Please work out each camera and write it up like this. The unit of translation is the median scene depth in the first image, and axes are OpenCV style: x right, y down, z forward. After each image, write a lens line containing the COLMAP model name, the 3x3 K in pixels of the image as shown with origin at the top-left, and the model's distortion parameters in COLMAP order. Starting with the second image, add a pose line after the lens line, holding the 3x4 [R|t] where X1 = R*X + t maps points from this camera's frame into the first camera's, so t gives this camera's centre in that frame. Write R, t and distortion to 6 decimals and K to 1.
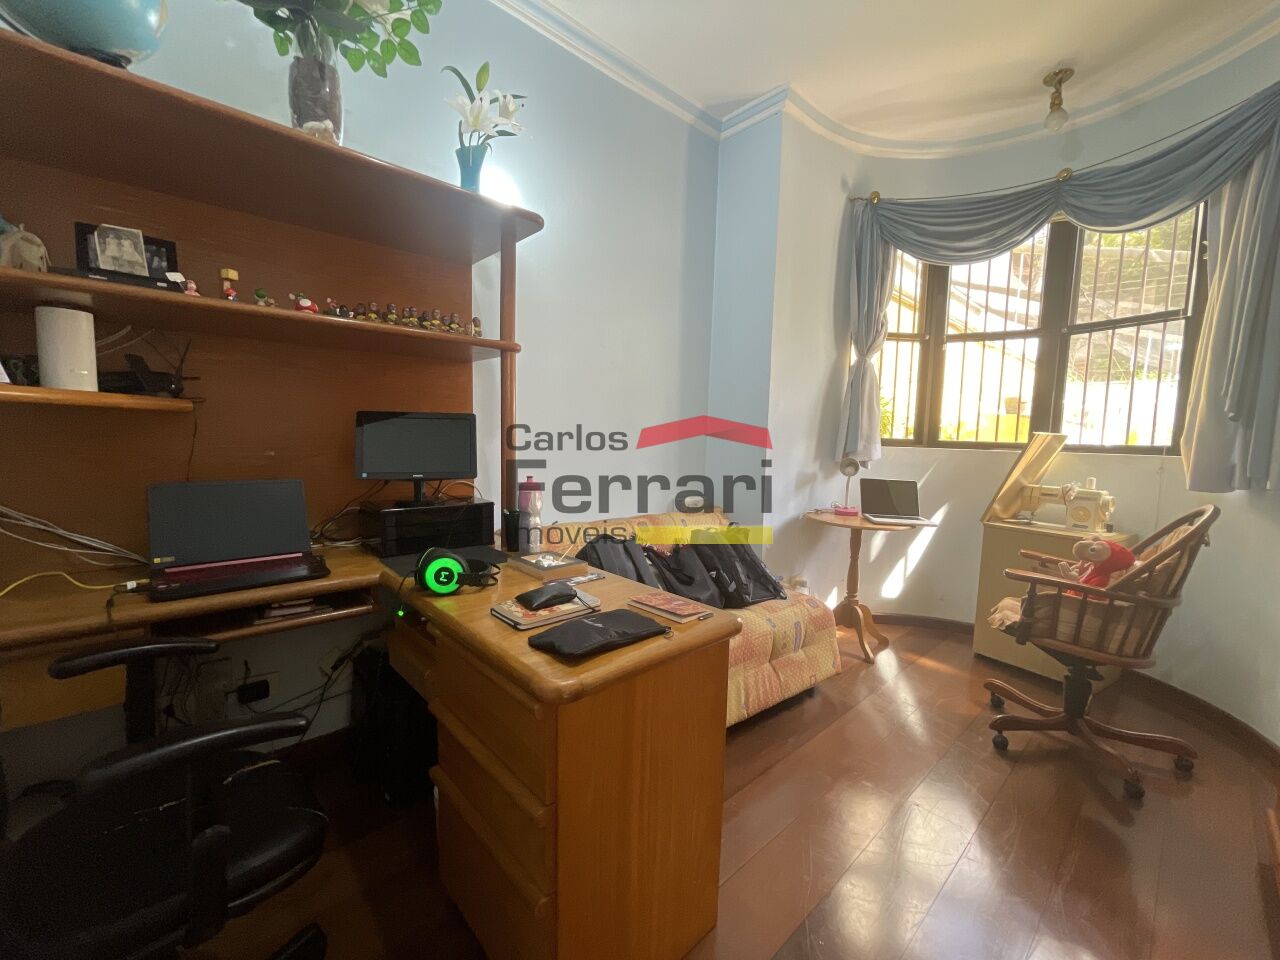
lens RADIAL K [[518.7, 0, 640.0], [0, 518.7, 480.0], [0, 0, 1]] dist [-0.004201, -0.000034]
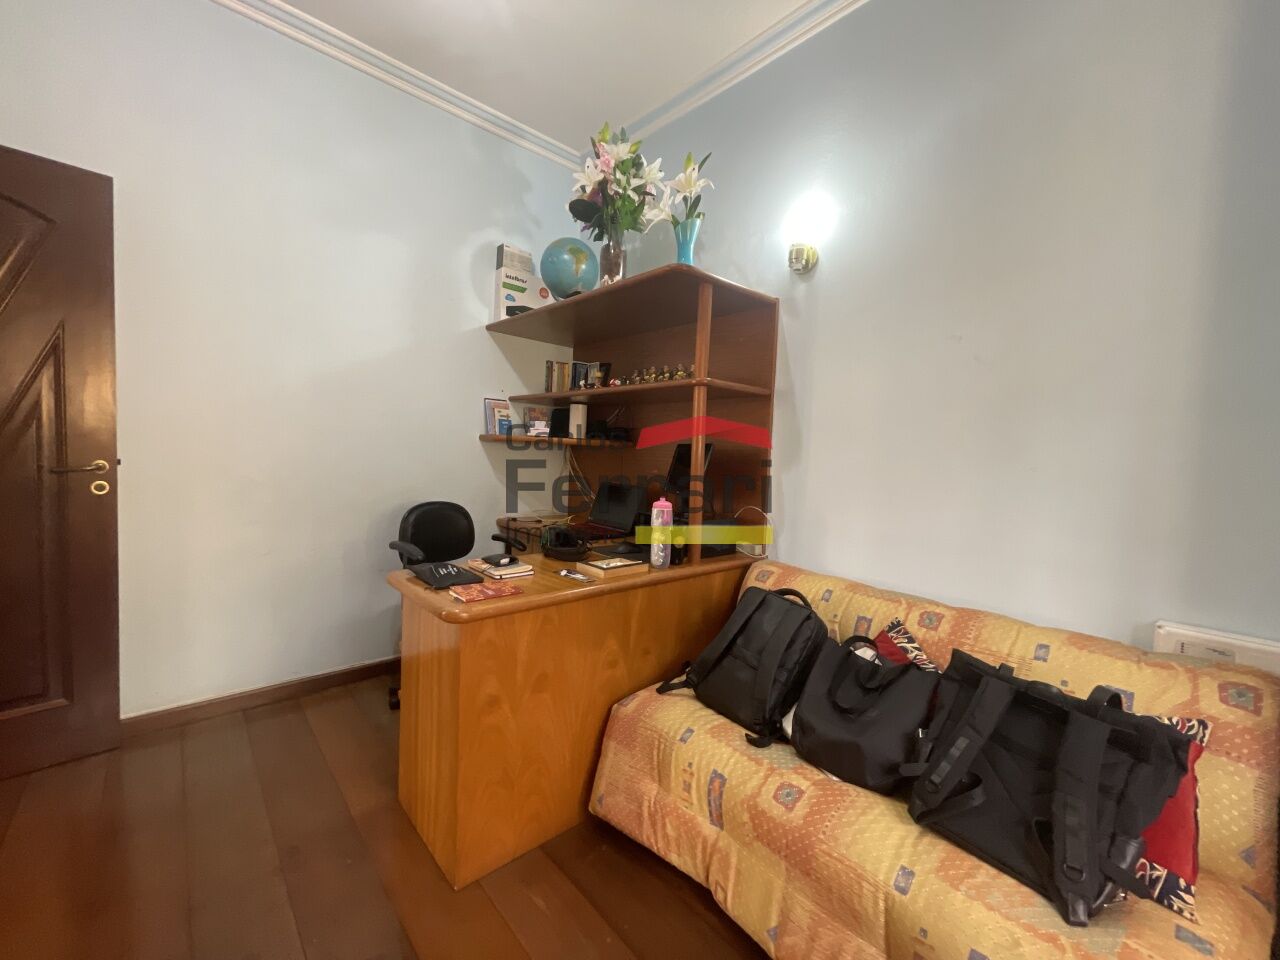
lens RADIAL K [[518.7, 0, 640.0], [0, 518.7, 480.0], [0, 0, 1]] dist [-0.004201, -0.000034]
pose [[0.011686, 0.031903, -0.999423, 1.145627], [-0.130294, 0.991018, 0.030112, -0.091578], [0.991407, 0.129867, 0.015738, 1.187117]]
